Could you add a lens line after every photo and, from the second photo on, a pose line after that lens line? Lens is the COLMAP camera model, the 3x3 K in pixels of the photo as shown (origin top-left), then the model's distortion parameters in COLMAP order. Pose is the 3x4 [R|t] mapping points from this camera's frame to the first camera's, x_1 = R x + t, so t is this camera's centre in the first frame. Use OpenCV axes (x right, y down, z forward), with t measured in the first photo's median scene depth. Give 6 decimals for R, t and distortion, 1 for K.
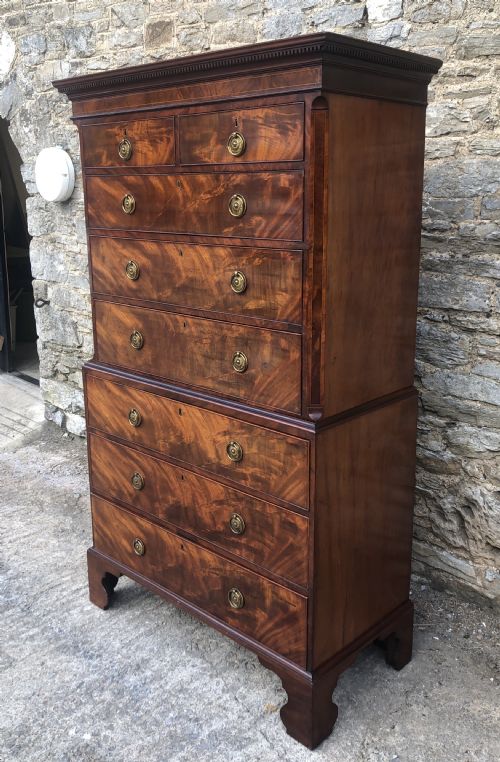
lens RADIAL K [[718.2, 0, 262.7], [0, 718.2, 359.5], [0, 0, 1]] dist [0.028571, 0.000000]
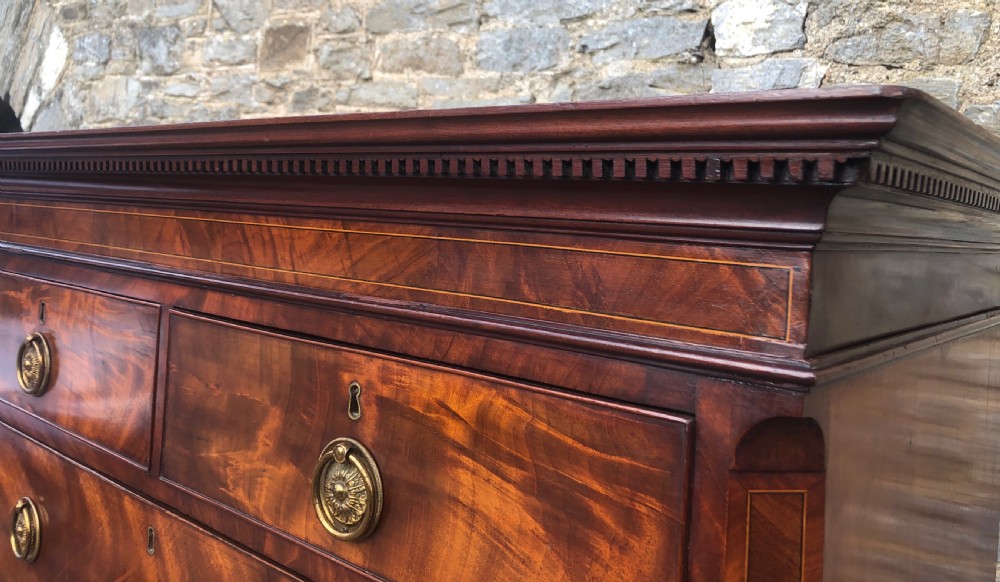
lens RADIAL K [[822.5, 0, 506.8], [0, 822.5, 212.9], [0, 0, 1]] dist [0.032784, -0.037543]
pose [[0.996718, 0.060388, 0.053917, -0.003871], [-0.045990, 0.970476, -0.236773, -0.263434], [-0.066624, 0.233516, 0.970068, 0.577770]]
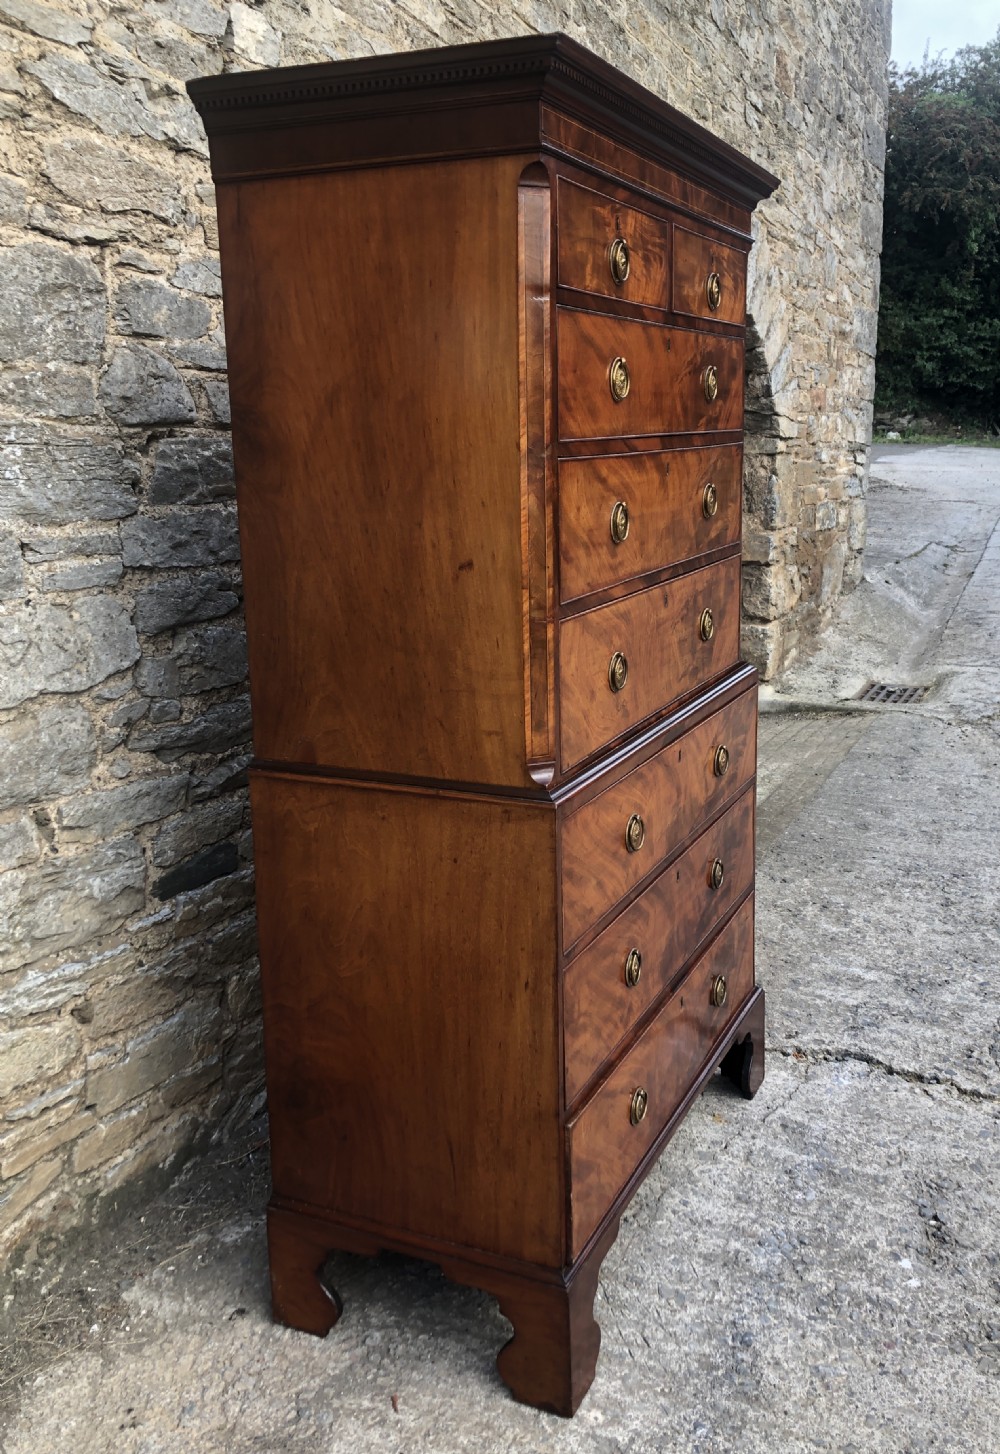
lens RADIAL K [[1303.5, 0, 558.4], [0, 1303.5, 716.6], [0, 0, 1]] dist [0.016561, 0.027797]
pose [[-0.335805, -0.197178, 0.921062, -0.960444], [0.239093, 0.927975, 0.285827, -0.254588], [-0.911082, 0.316202, -0.264475, 1.278321]]
